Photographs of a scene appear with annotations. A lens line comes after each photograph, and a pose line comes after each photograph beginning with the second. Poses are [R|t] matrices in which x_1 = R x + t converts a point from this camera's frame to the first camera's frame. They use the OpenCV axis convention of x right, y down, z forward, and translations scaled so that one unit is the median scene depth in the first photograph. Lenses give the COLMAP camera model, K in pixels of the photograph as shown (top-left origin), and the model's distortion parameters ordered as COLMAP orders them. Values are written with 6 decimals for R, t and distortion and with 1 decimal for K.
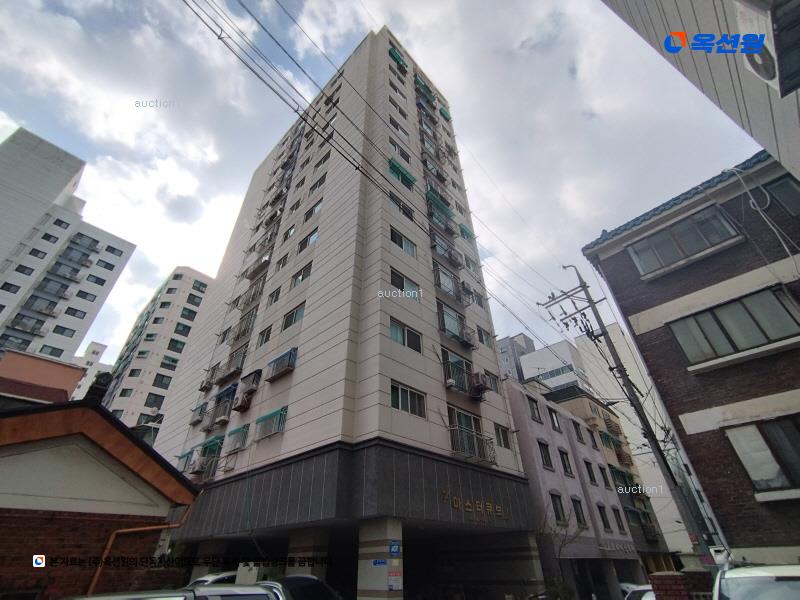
lens RADIAL K [[364.6, 0, 398.6], [0, 364.6, 302.4], [0, 0, 1]] dist [0.000013, 0.001674]
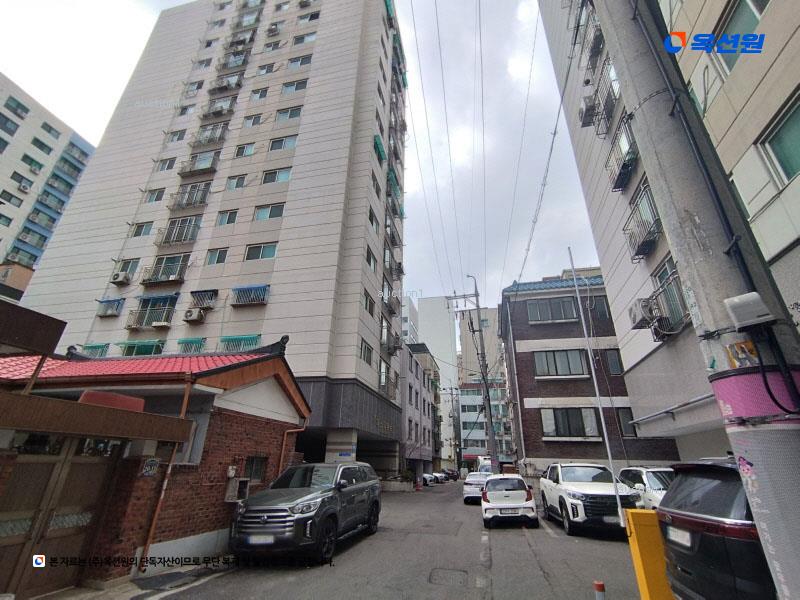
lens RADIAL K [[364.6, 0, 398.6], [0, 364.6, 302.4], [0, 0, 1]] dist [0.000013, 0.001674]
pose [[0.859228, 0.241646, 0.450927, -0.569578], [-0.332362, 0.933737, 0.132930, -0.146288], [-0.388925, -0.264088, 0.882607, -0.240029]]
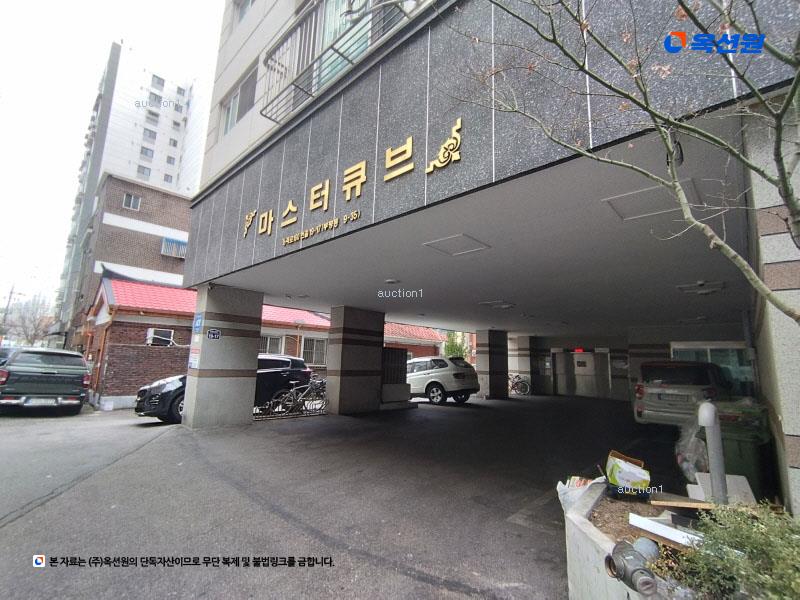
lens RADIAL K [[364.6, 0, 398.6], [0, 364.6, 302.4], [0, 0, 1]] dist [0.000013, 0.001674]
pose [[0.002783, -0.138104, -0.990414, 0.539710], [0.571574, 0.812906, -0.111746, 0.714341], [0.820546, -0.565784, 0.081199, 0.969335]]
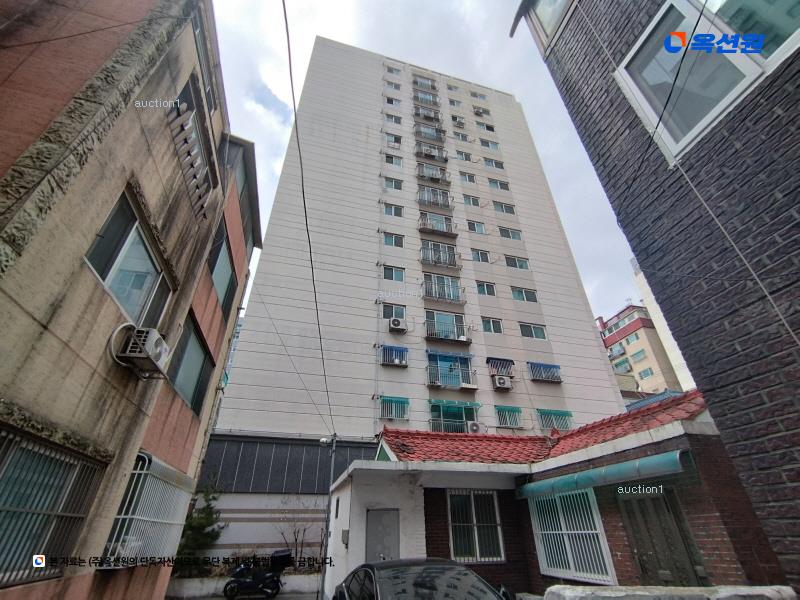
lens RADIAL K [[364.6, 0, 398.6], [0, 364.6, 302.4], [0, 0, 1]] dist [0.000013, 0.001674]
pose [[0.516356, 0.469125, 0.716448, -2.114183], [-0.510843, 0.840193, -0.181979, 0.602899], [-0.687325, -0.272026, 0.673488, 0.742527]]
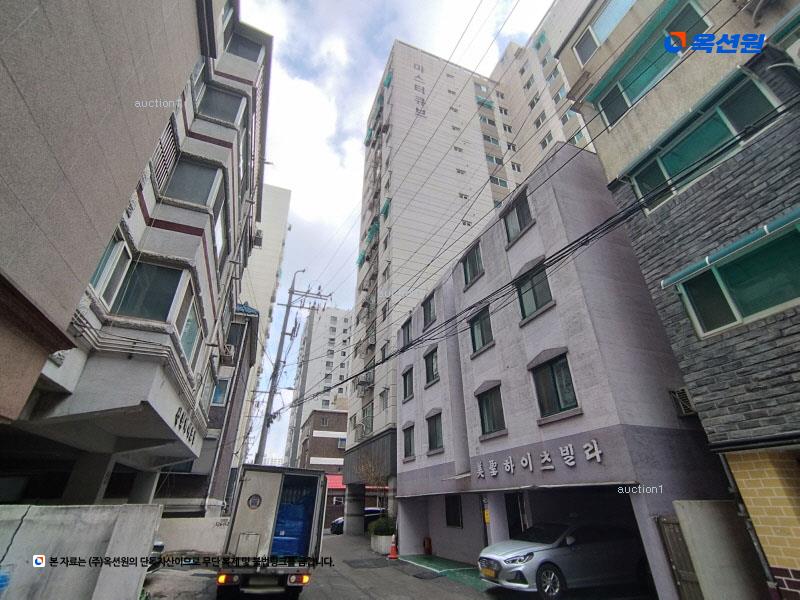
lens RADIAL K [[364.6, 0, 398.6], [0, 364.6, 302.4], [0, 0, 1]] dist [0.000013, 0.001674]
pose [[-0.428847, -0.425332, -0.796983, 1.664968], [0.549867, 0.577074, -0.603848, 1.155899], [0.716754, -0.697193, -0.013600, 1.599542]]
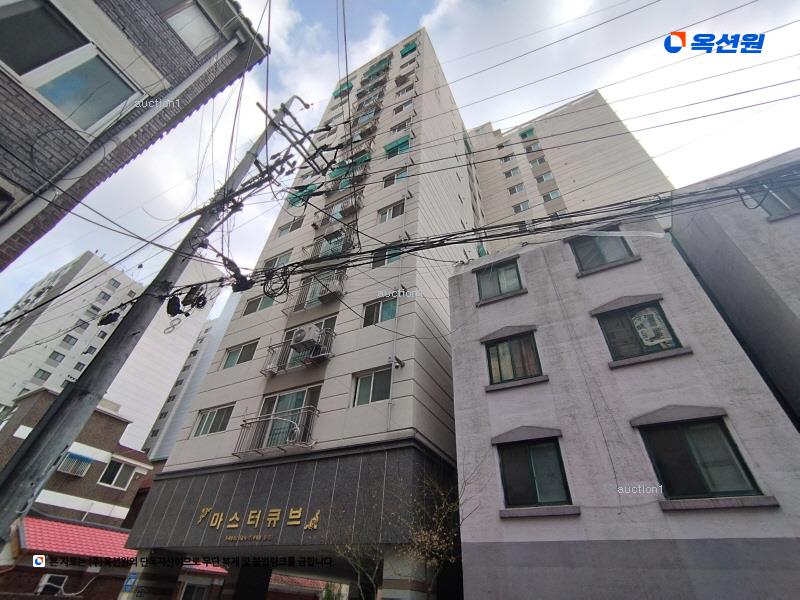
lens RADIAL K [[364.6, 0, 398.6], [0, 364.6, 302.4], [0, 0, 1]] dist [0.000013, 0.001674]
pose [[0.254800, -0.603459, -0.755589, 1.049073], [0.529817, 0.740779, -0.412966, 0.682102], [0.808932, -0.295100, 0.508473, 0.982642]]
